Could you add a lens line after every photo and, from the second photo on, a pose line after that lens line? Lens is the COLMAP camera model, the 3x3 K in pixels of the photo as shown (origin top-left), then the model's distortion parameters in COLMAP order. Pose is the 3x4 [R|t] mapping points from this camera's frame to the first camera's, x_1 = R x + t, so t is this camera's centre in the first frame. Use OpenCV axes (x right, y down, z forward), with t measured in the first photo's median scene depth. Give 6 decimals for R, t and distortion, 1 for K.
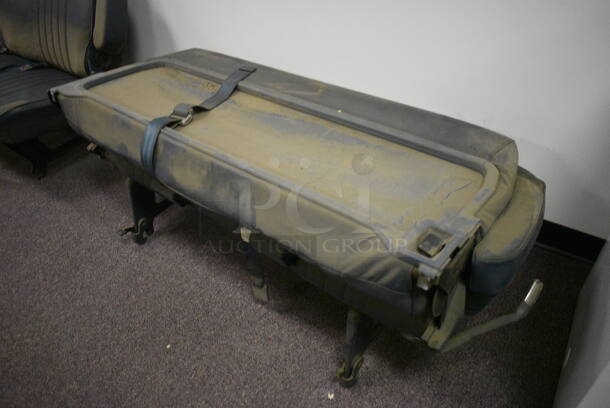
lens RADIAL K [[477.3, 0, 305.0], [0, 477.3, 204.0], [0, 0, 1]] dist [-0.085501, 0.001498]
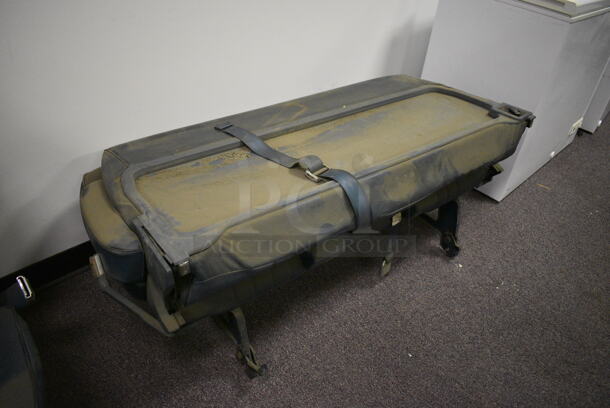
lens RADIAL K [[472.6, 0, 317.4], [0, 472.6, 202.6], [0, 0, 1]] dist [-0.071082, 0.007229]
pose [[0.207335, -0.519944, 0.828656, -1.074745], [0.532484, 0.770568, 0.350266, -0.464046], [-0.820654, 0.368624, 0.436627, 0.608245]]
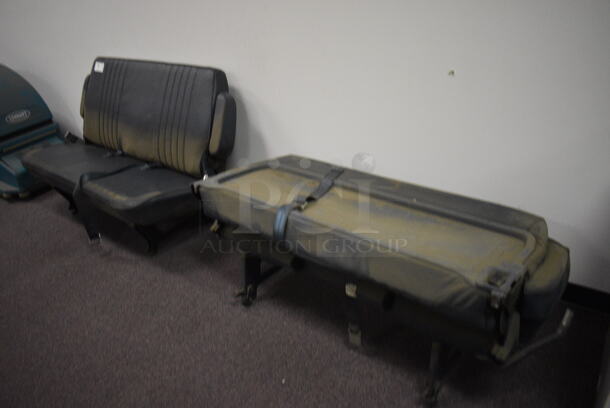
lens RADIAL K [[472.6, 0, 317.4], [0, 472.6, 202.6], [0, 0, 1]] dist [-0.071082, 0.007229]
pose [[0.999727, 0.001125, -0.023348, -0.177327], [-0.006026, 0.977480, -0.210940, 0.102069], [0.022585, 0.211023, 0.977220, -0.345177]]
